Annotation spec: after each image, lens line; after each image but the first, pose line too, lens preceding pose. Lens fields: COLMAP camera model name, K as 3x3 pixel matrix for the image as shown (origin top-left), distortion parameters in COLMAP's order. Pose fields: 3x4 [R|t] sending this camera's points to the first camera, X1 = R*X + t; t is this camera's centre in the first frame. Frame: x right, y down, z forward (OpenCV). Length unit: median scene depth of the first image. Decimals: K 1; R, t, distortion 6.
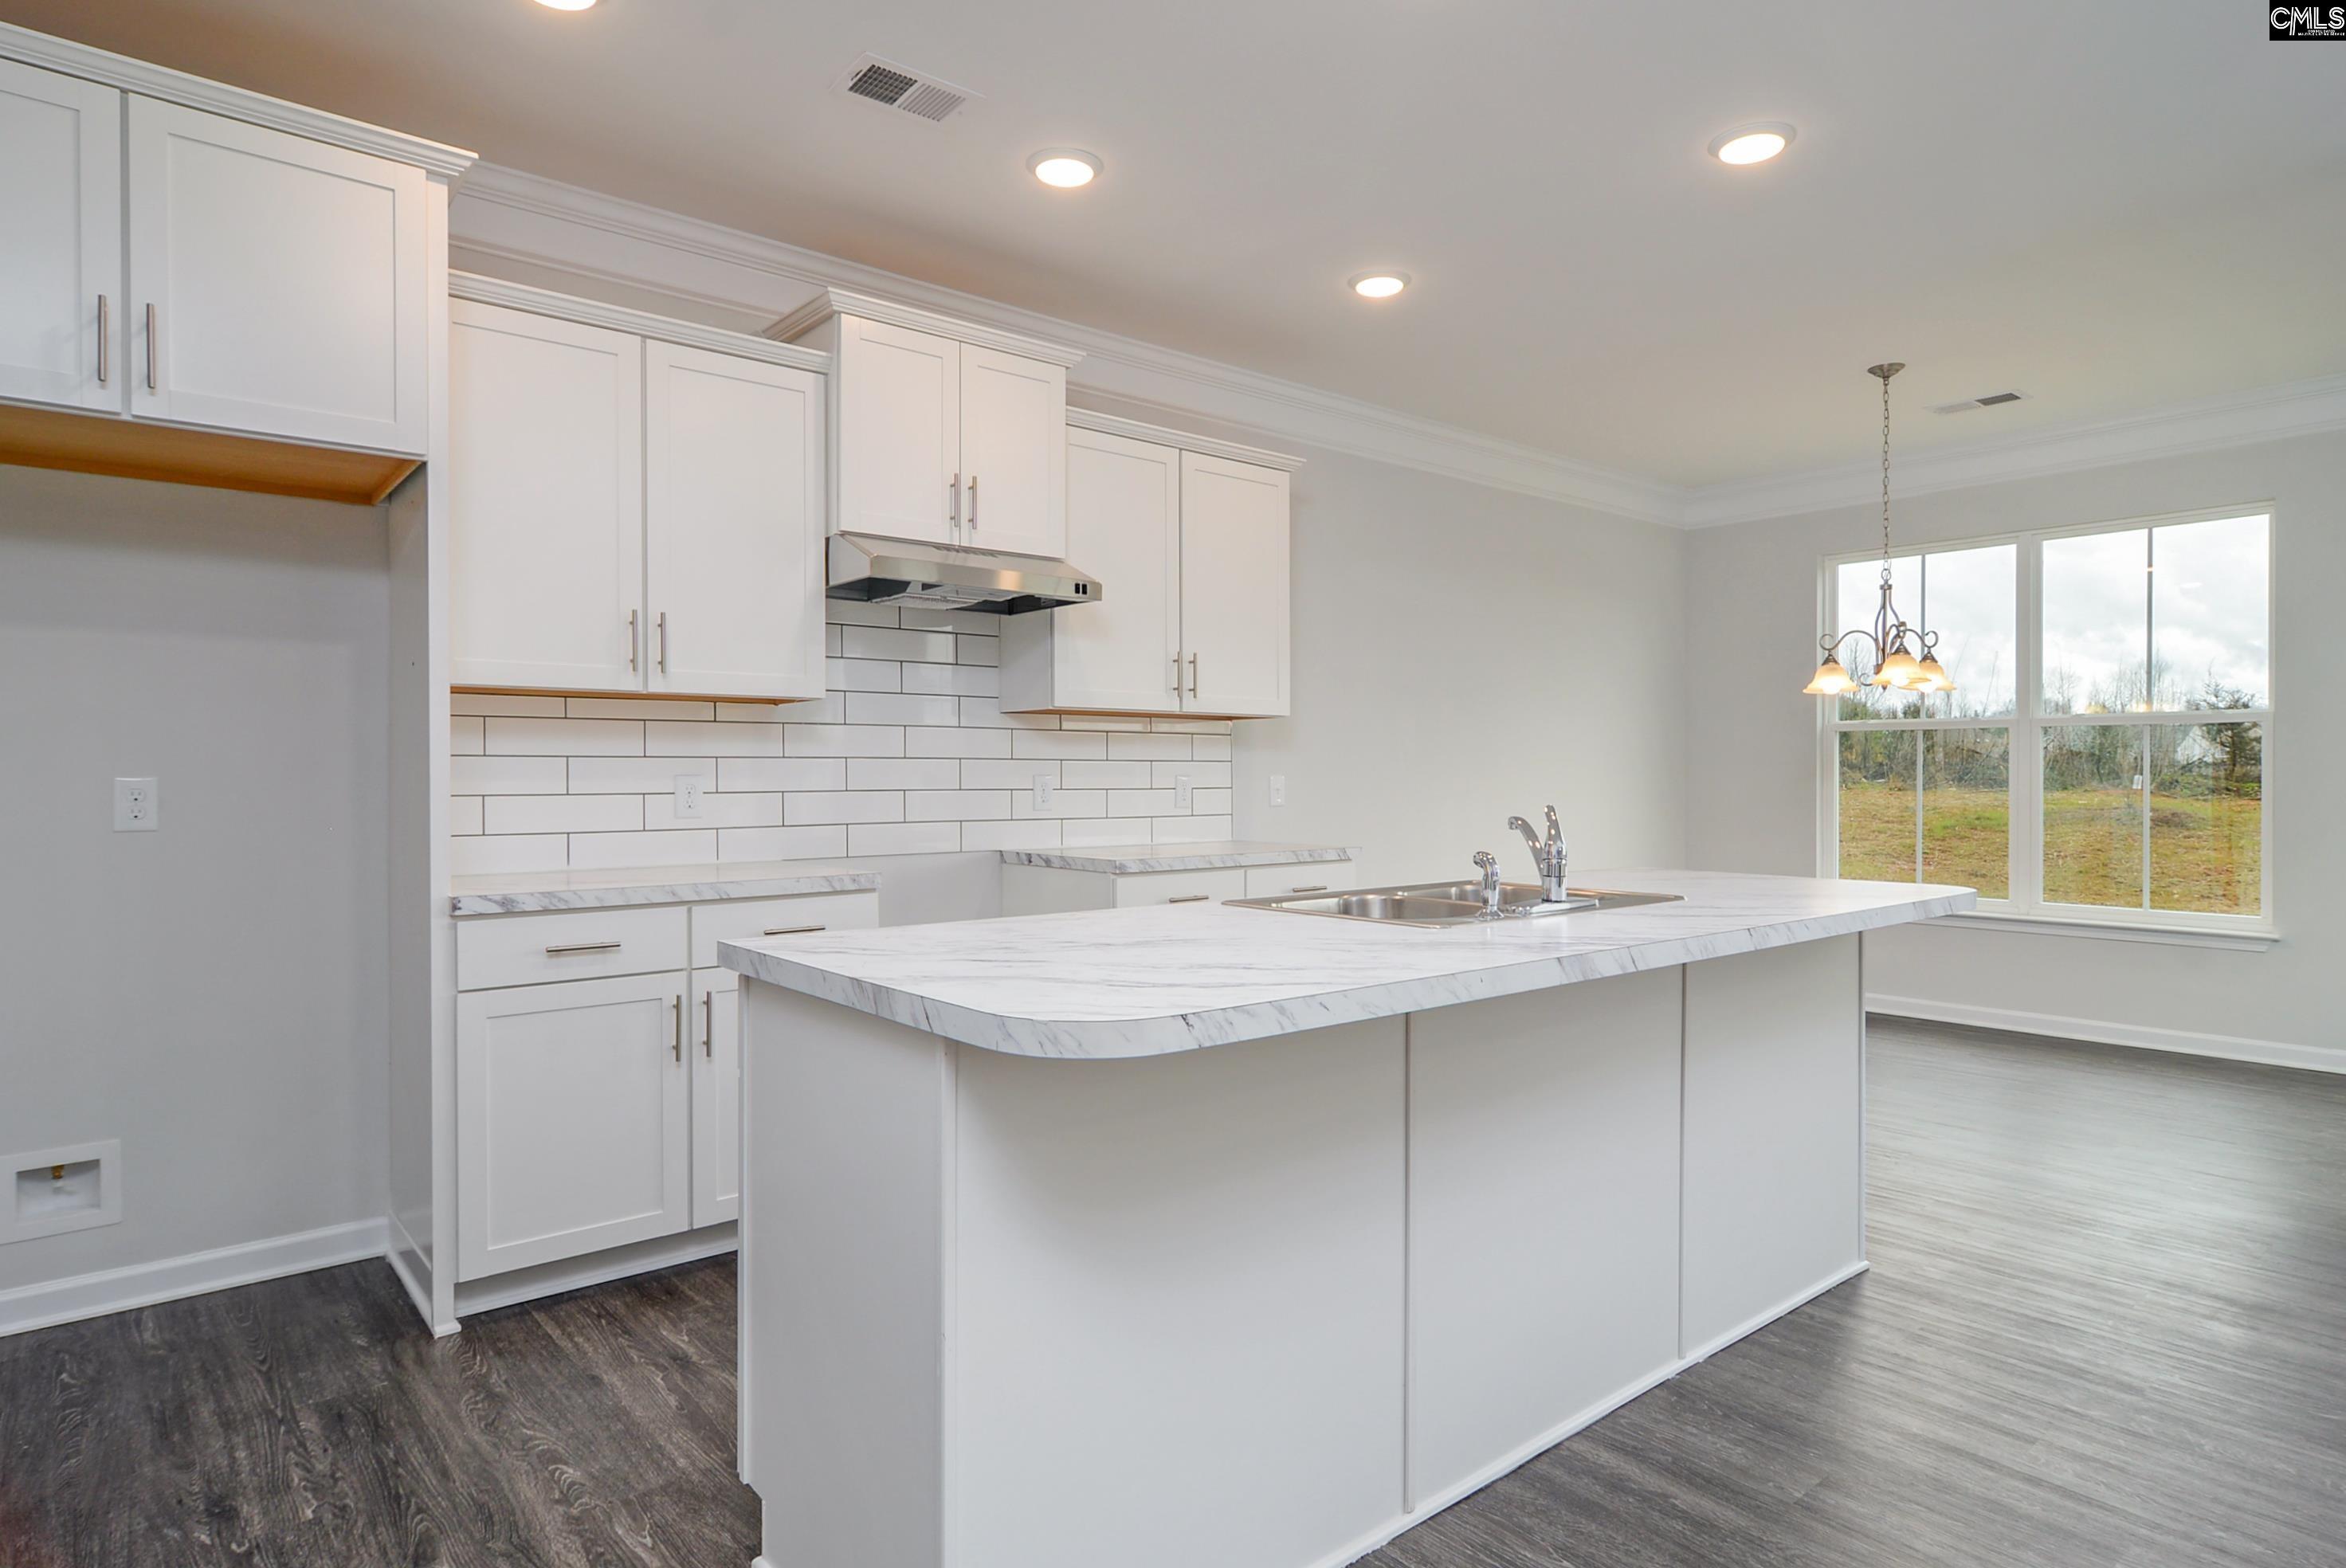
lens RADIAL K [[1280.5, 0, 1151.8], [0, 1280.5, 772.9], [0, 0, 1]] dist [-0.004356, 0.002744]
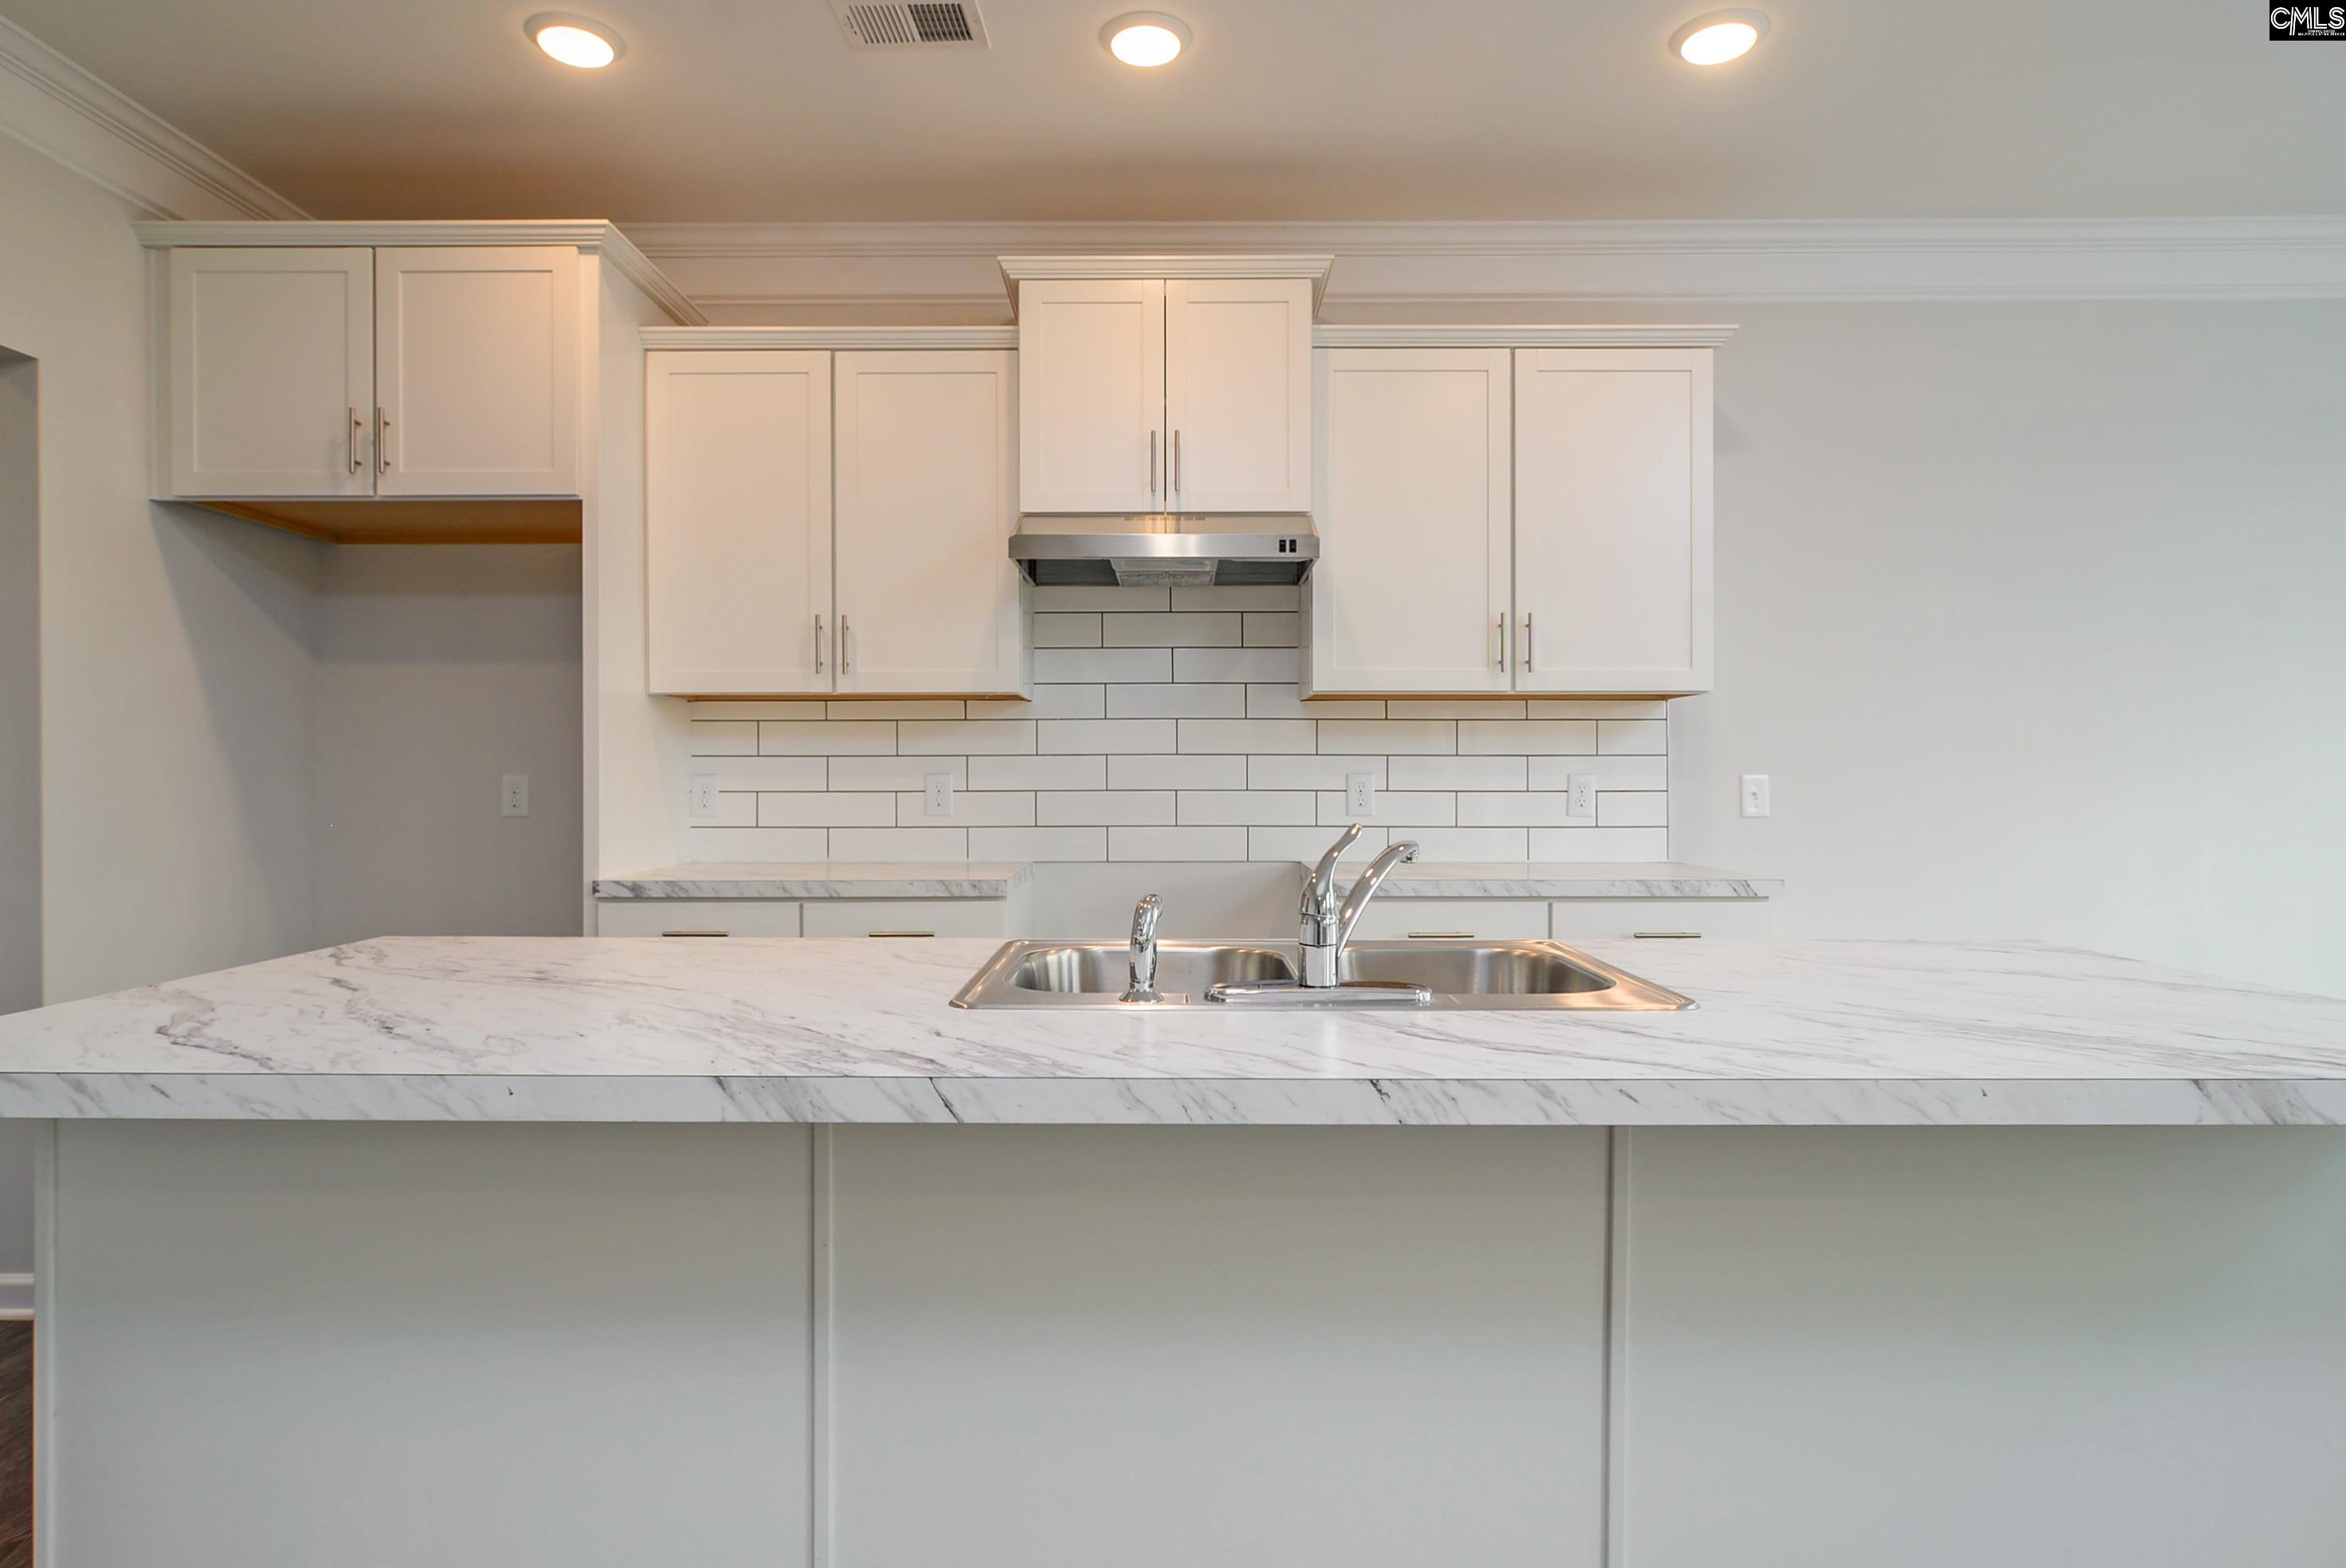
lens RADIAL K [[1280.5, 0, 1173.8], [0, 1280.5, 776.6], [0, 0, 1]] dist [-0.004356, 0.002744]
pose [[0.770943, 0.000225, -0.636904, 0.417423], [0.001214, 0.999998, 0.001823, 0.002295], [0.636903, -0.002179, 0.770941, 0.329131]]
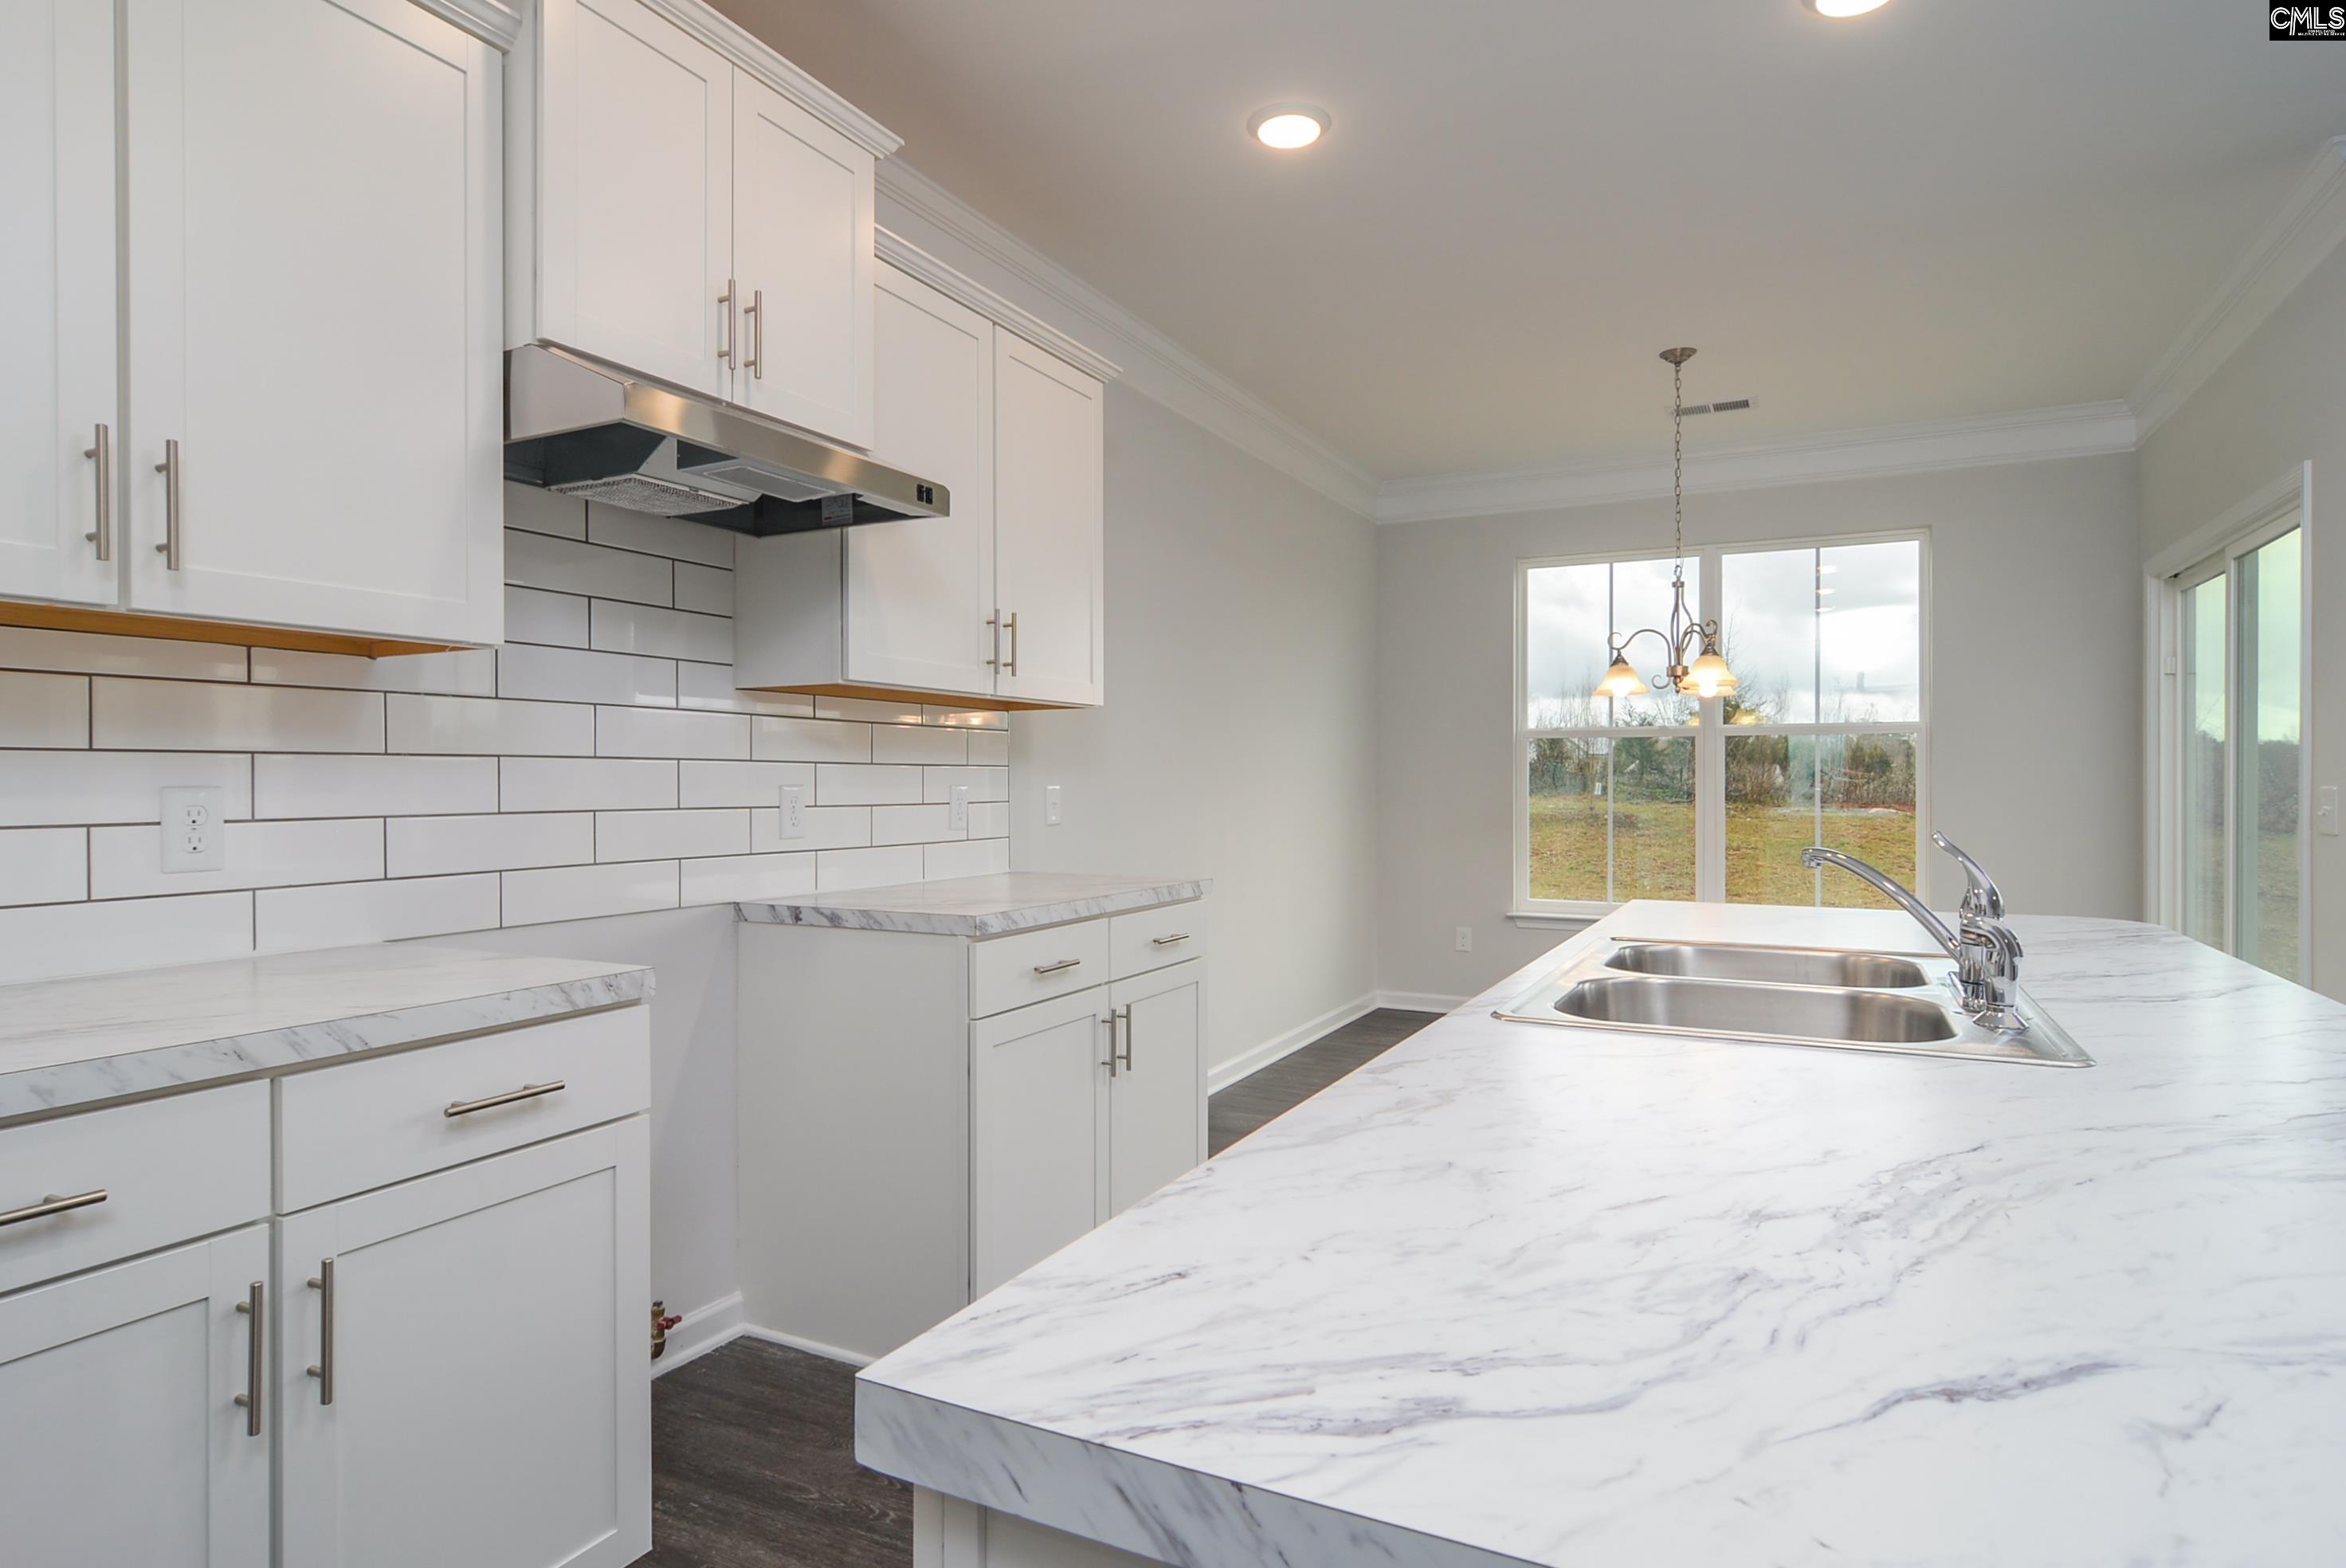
lens RADIAL K [[1280.5, 0, 1149.4], [0, 1280.5, 780.7], [0, 0, 1]] dist [-0.004356, 0.002744]
pose [[0.919268, -0.000134, 0.393632, -0.207480], [0.000111, 1.000000, 0.000081, -0.000761], [-0.393632, -0.000031, 0.919268, 0.376573]]
